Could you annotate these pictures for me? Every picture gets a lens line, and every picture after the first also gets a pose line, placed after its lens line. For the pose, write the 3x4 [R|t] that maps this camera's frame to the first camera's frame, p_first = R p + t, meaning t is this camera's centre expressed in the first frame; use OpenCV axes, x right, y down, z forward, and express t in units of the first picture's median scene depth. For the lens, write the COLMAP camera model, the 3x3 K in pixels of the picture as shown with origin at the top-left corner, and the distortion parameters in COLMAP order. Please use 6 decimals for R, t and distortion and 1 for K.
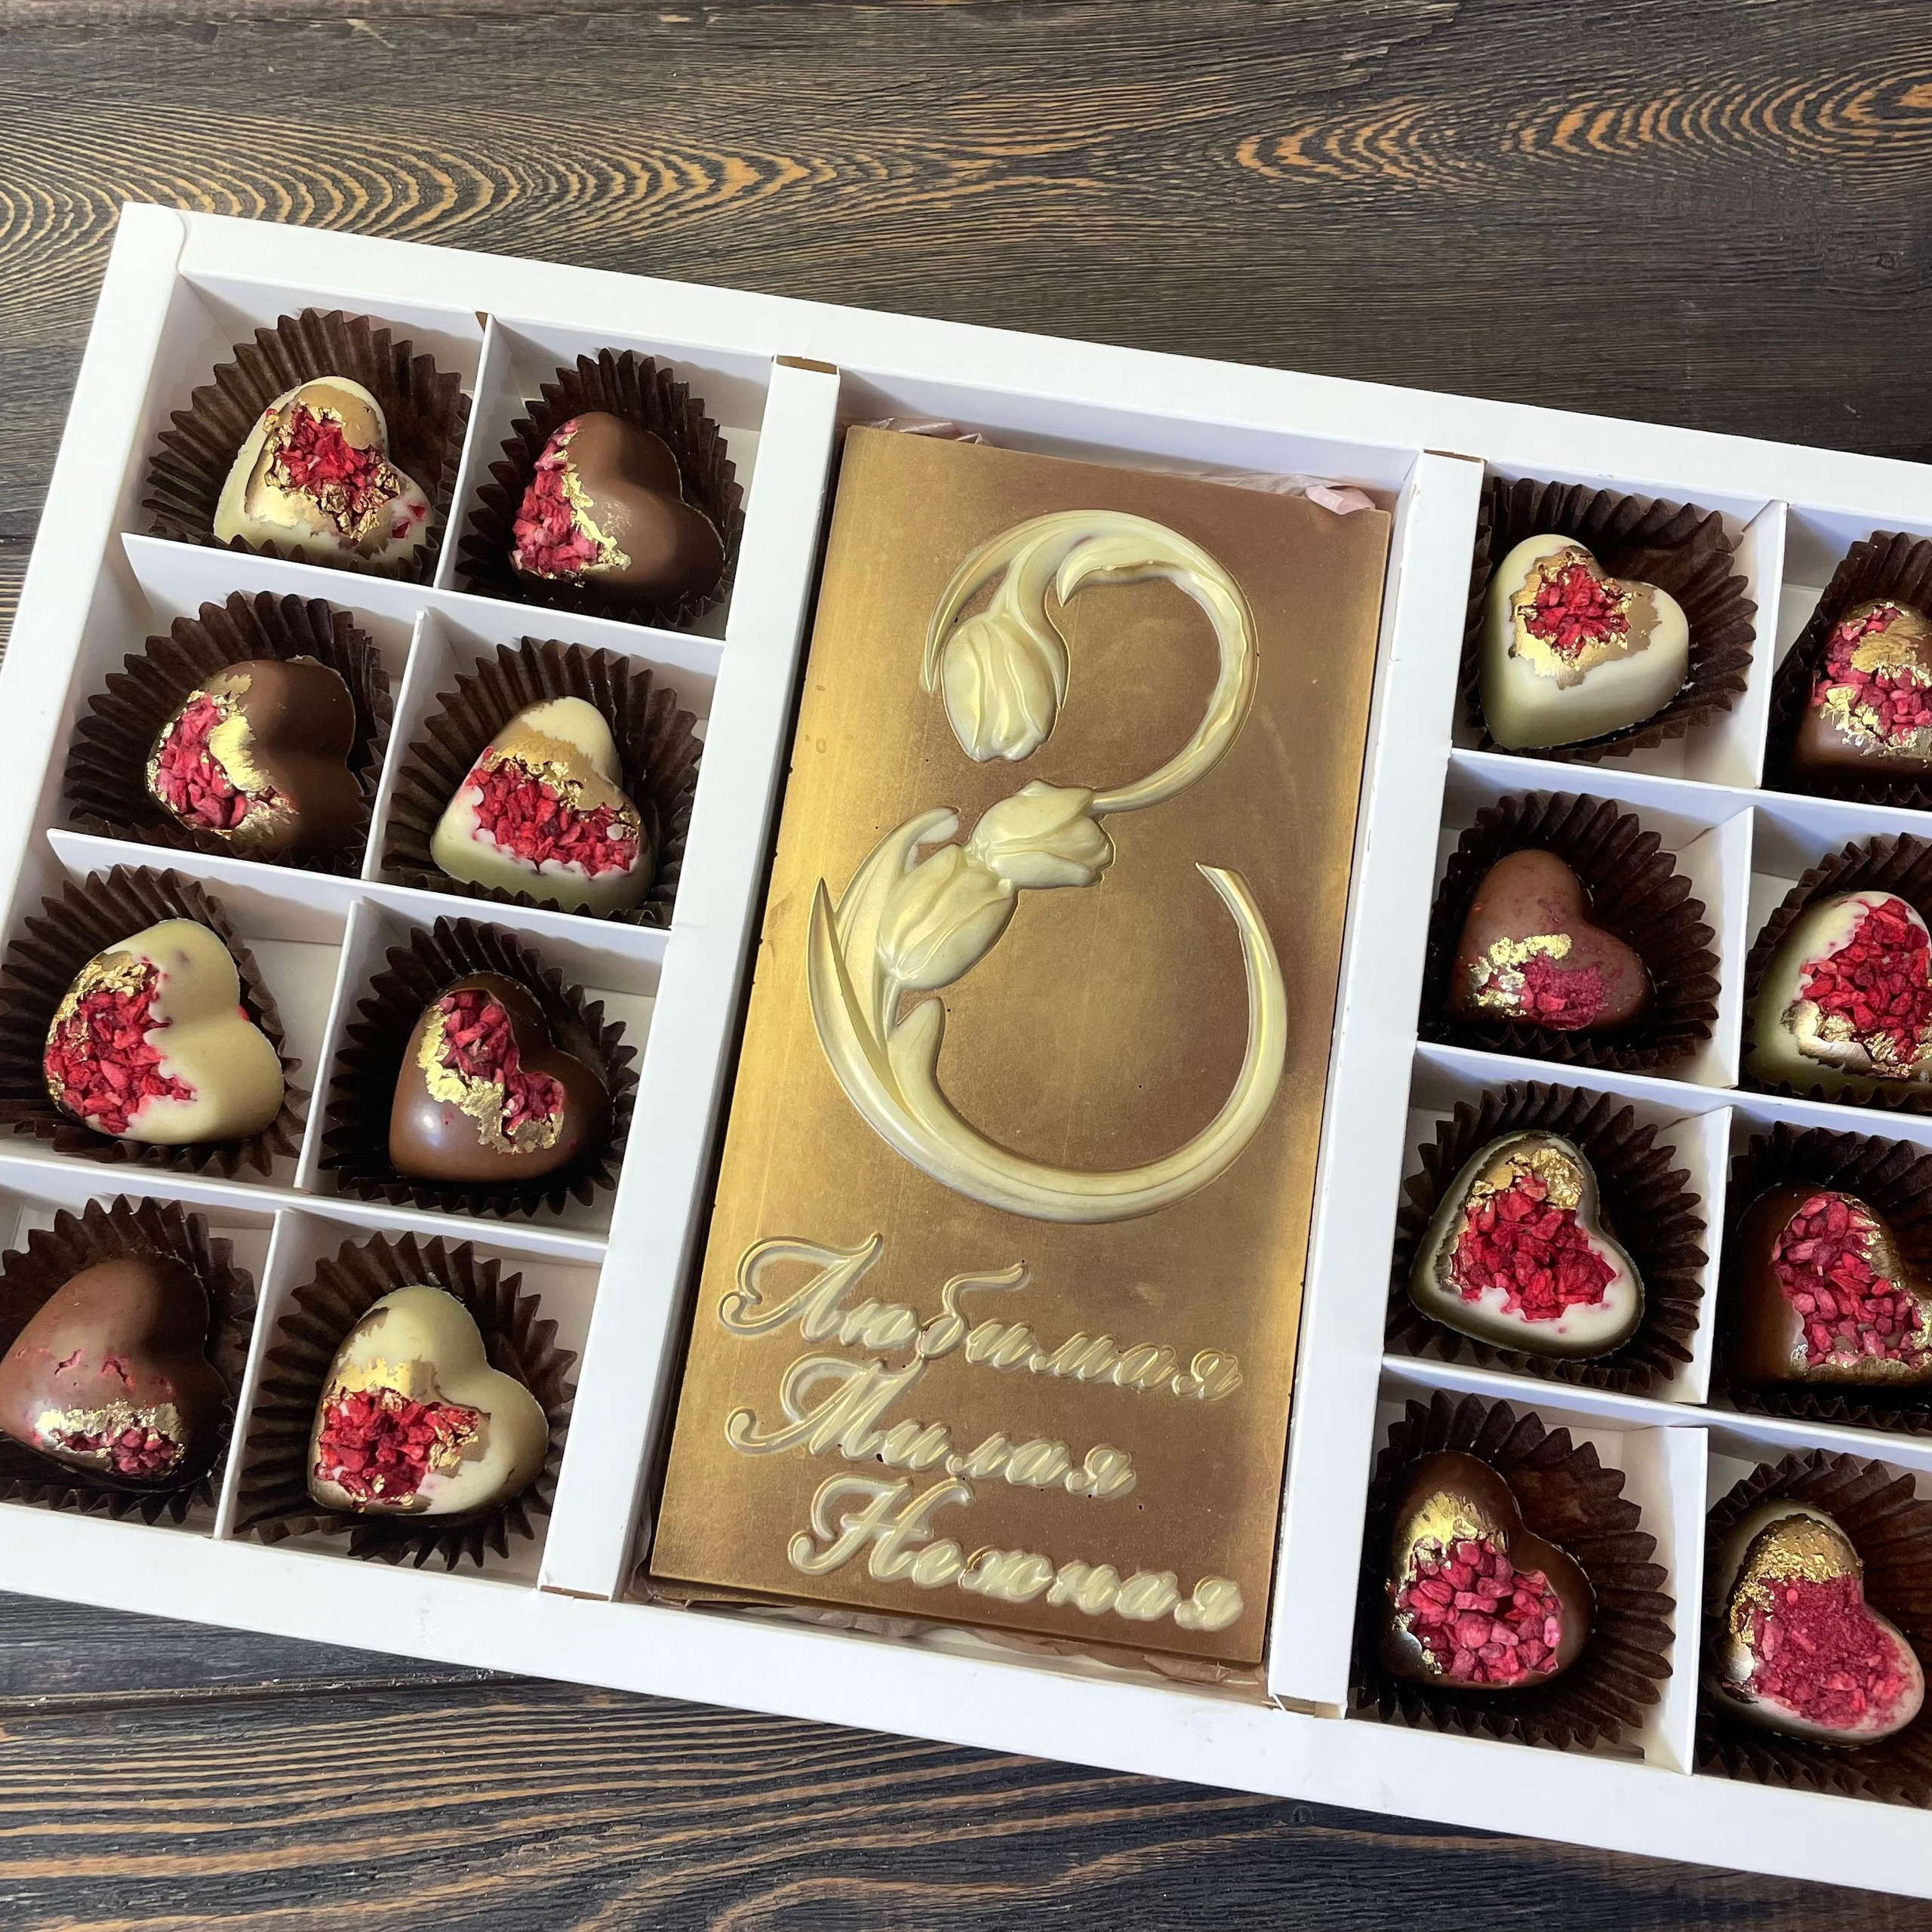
lens RADIAL K [[2123.2, 0, 999.5], [0, 2123.2, 978.5], [0, 0, 1]] dist [0.005509, 0.000000]
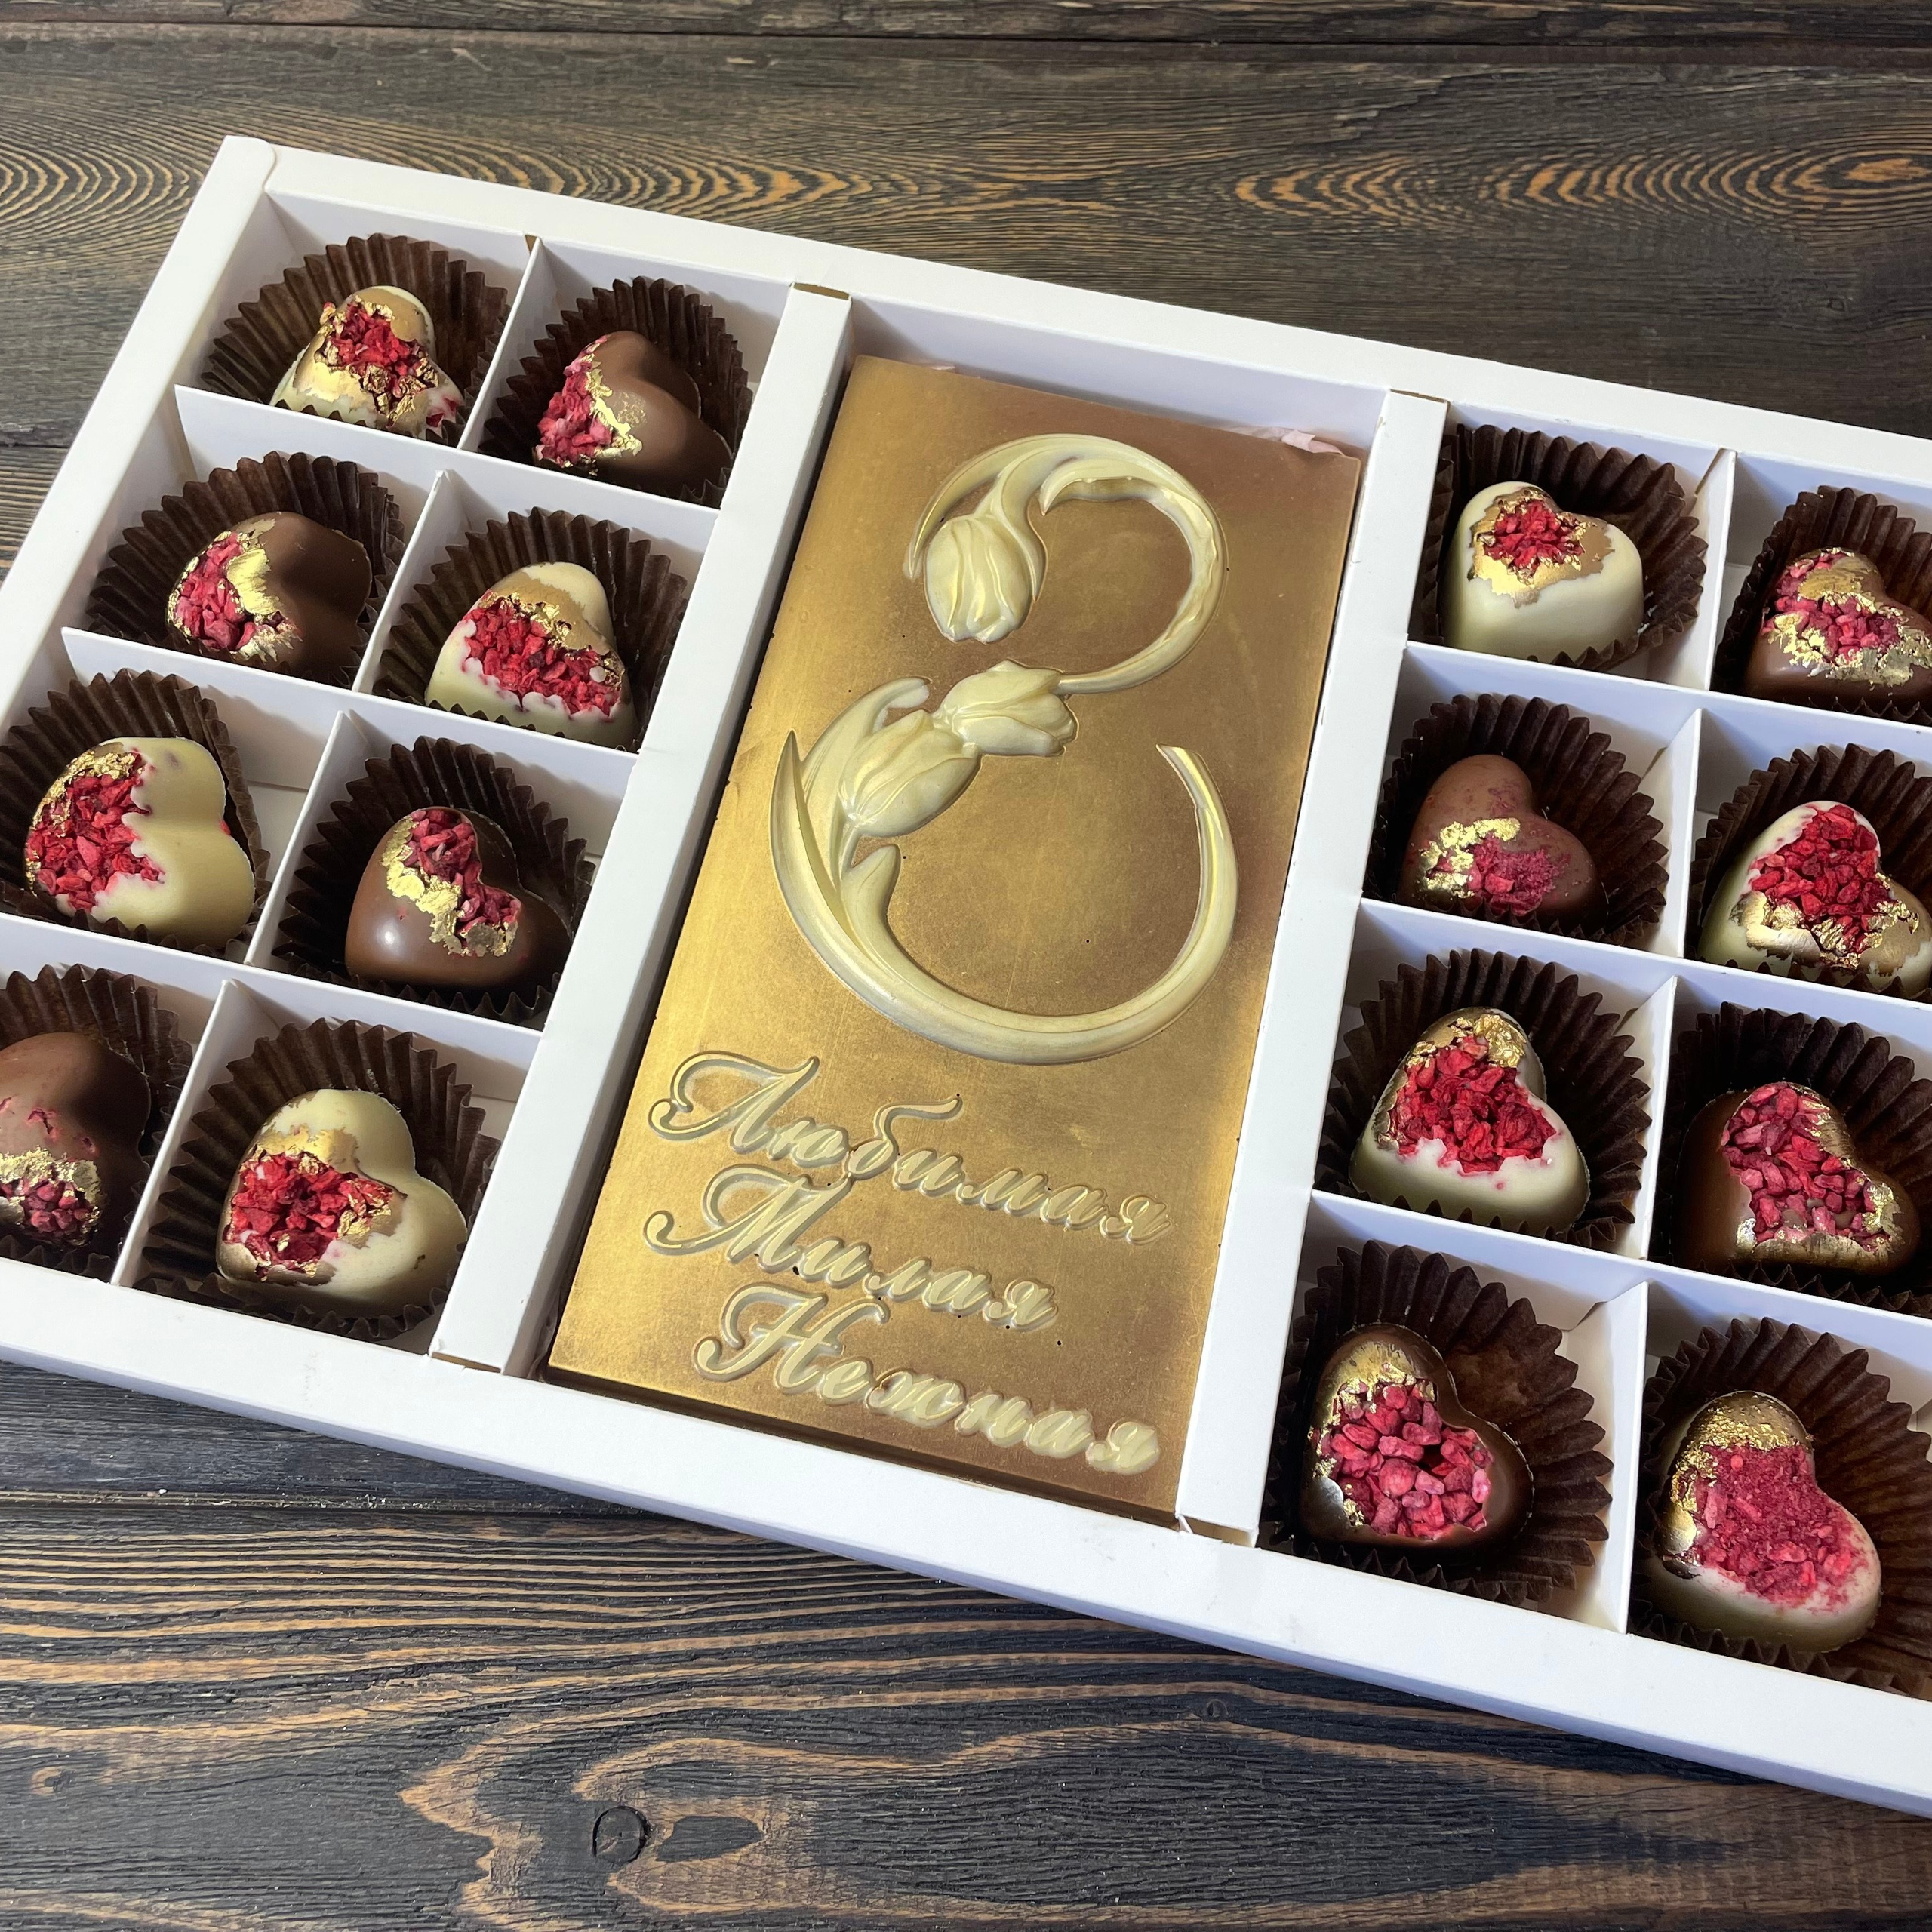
lens RADIAL K [[1988.5, 0, 998.8], [0, 1988.5, 981.0], [0, 0, 1]] dist [0.009051, 0.000000]
pose [[0.997477, 0.059190, -0.039204, 0.061565], [-0.065595, 0.979599, -0.189956, 0.247984], [0.027160, 0.192048, 0.981010, 0.073422]]
